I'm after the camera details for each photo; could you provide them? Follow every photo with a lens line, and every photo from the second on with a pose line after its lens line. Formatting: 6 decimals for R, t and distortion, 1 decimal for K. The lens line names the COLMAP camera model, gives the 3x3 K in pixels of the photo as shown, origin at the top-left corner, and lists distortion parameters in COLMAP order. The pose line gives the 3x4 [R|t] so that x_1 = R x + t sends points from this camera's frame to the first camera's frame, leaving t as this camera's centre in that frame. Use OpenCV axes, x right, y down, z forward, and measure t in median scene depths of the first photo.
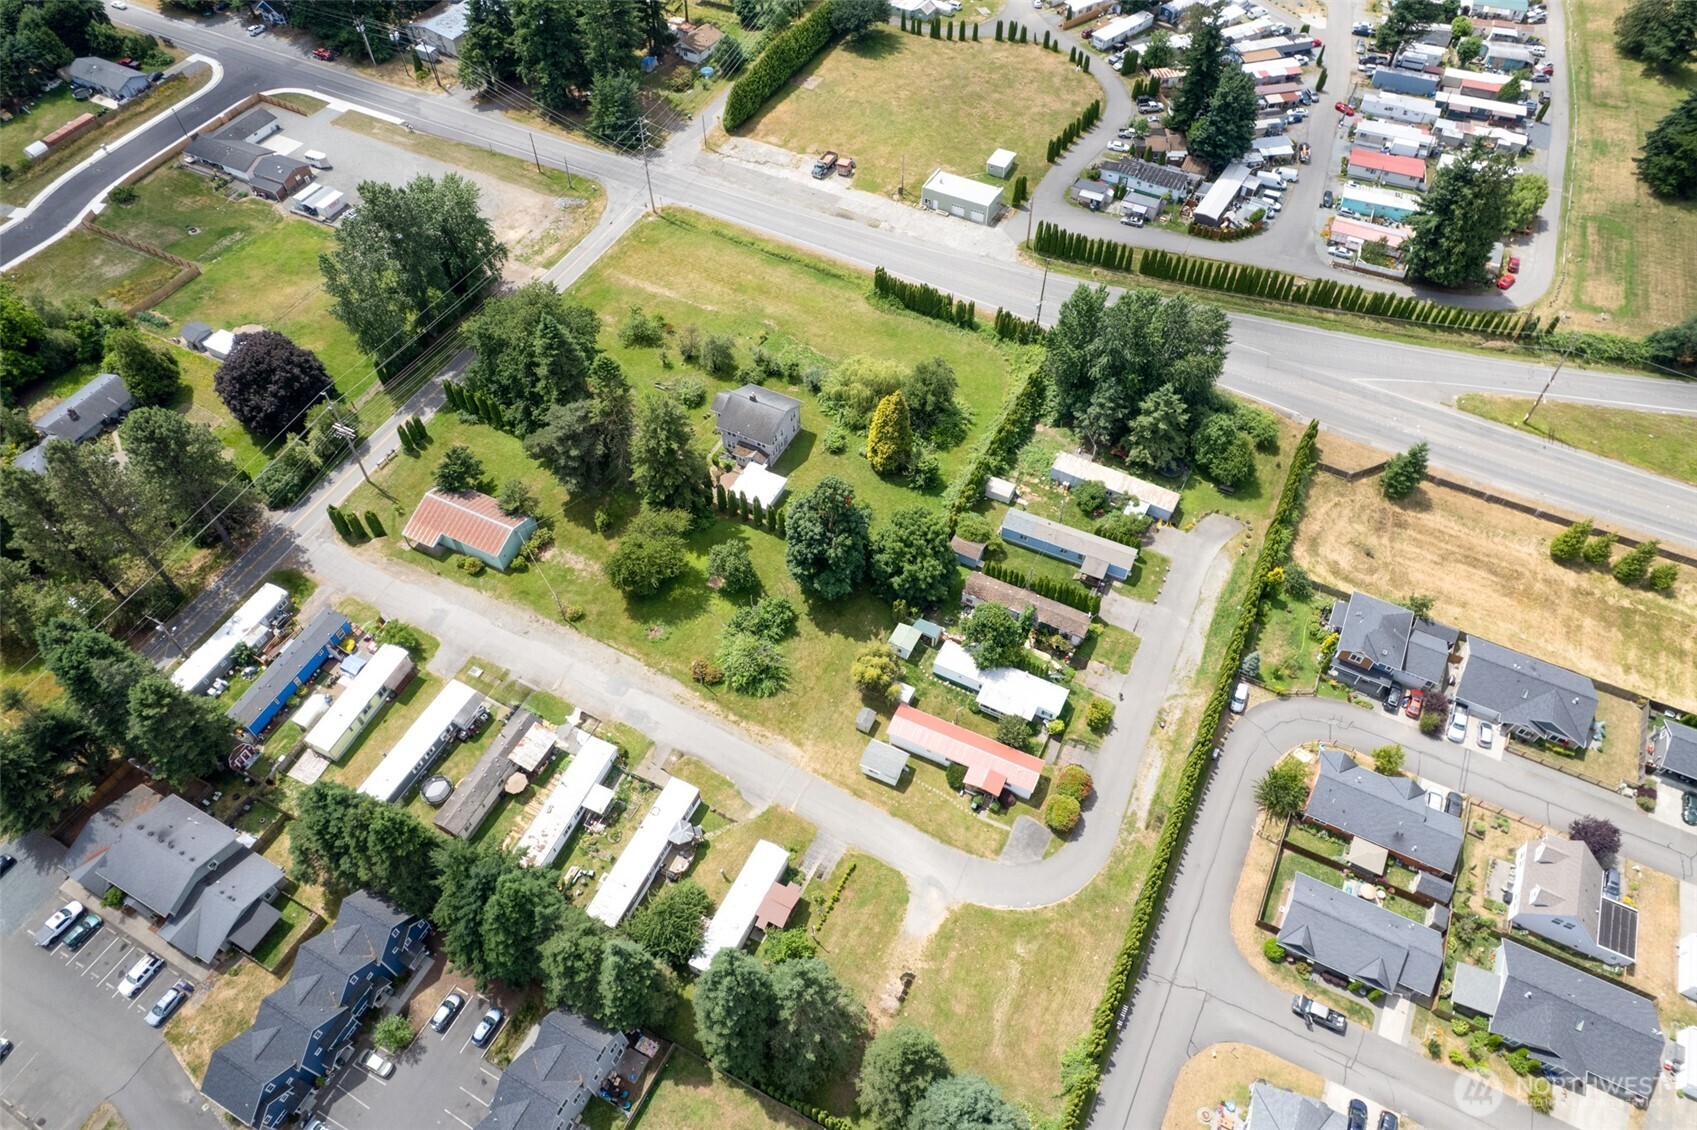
lens RADIAL K [[1085.2, 0, 856.0], [0, 1085.2, 566.0], [0, 0, 1]] dist [-0.075985, 0.070426]
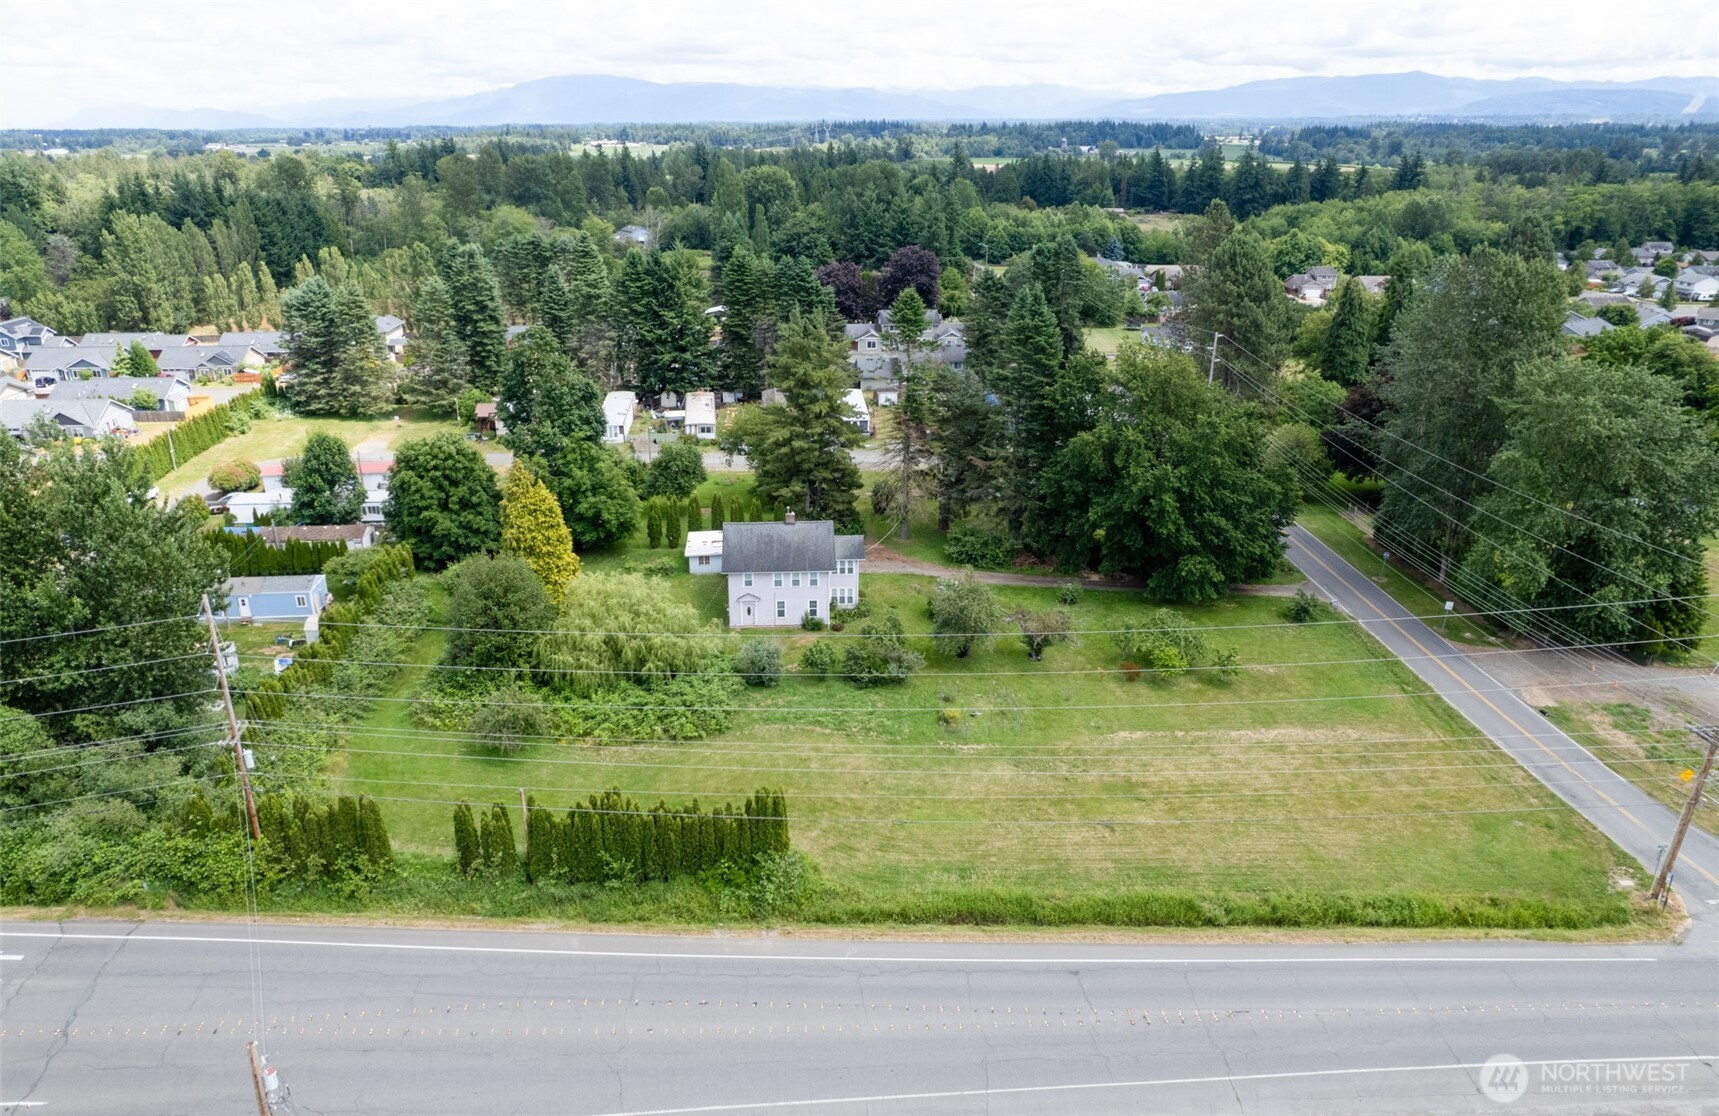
lens RADIAL K [[1167.4, 0, 810.6], [0, 1167.4, 615.2], [0, 0, 1]] dist [-0.069032, 0.062205]
pose [[-0.876502, 0.199253, -0.438227, 0.185524], [-0.374131, 0.290900, 0.880570, -0.726671], [0.302936, 0.935775, -0.180428, 1.225027]]
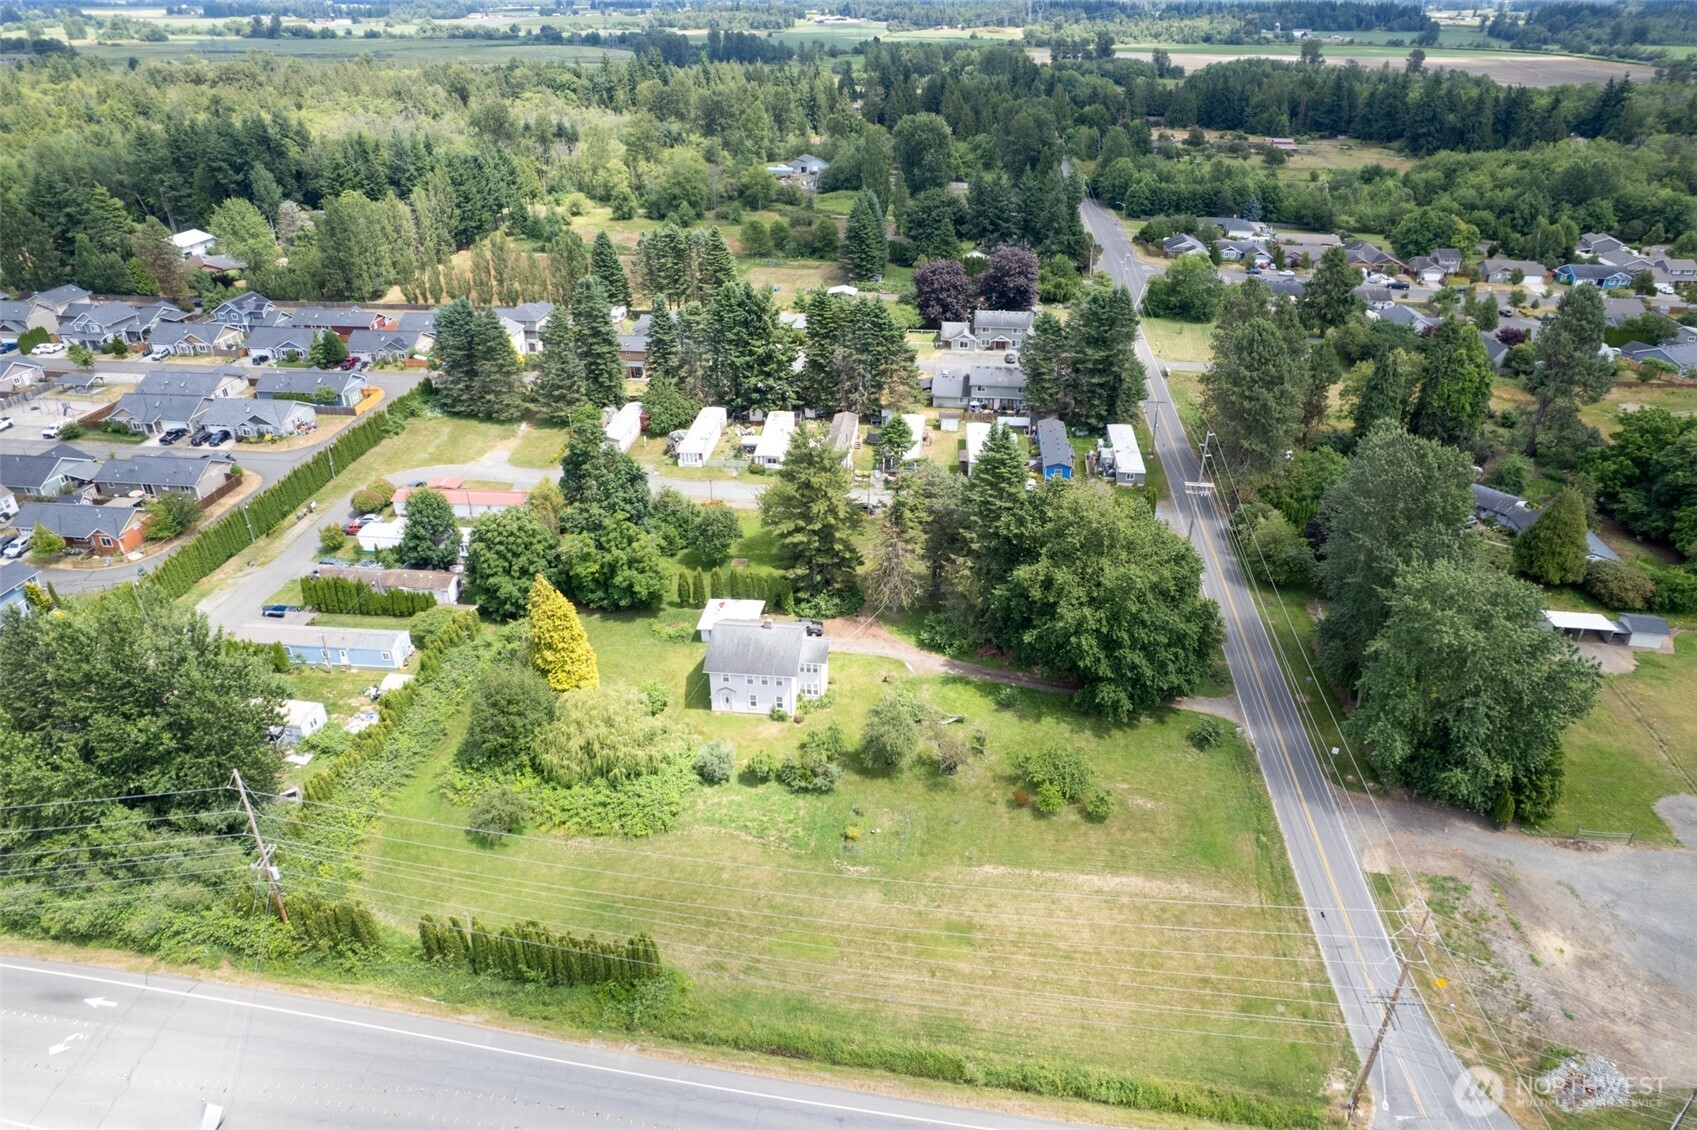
lens RADIAL K [[1085.2, 0, 853.1], [0, 1085.2, 571.7], [0, 0, 1]] dist [-0.075985, 0.070426]
pose [[-0.938832, 0.173268, -0.297611, 0.055206], [-0.267444, 0.177595, 0.947066, -0.870813], [0.216950, 0.968730, -0.120392, 1.119277]]
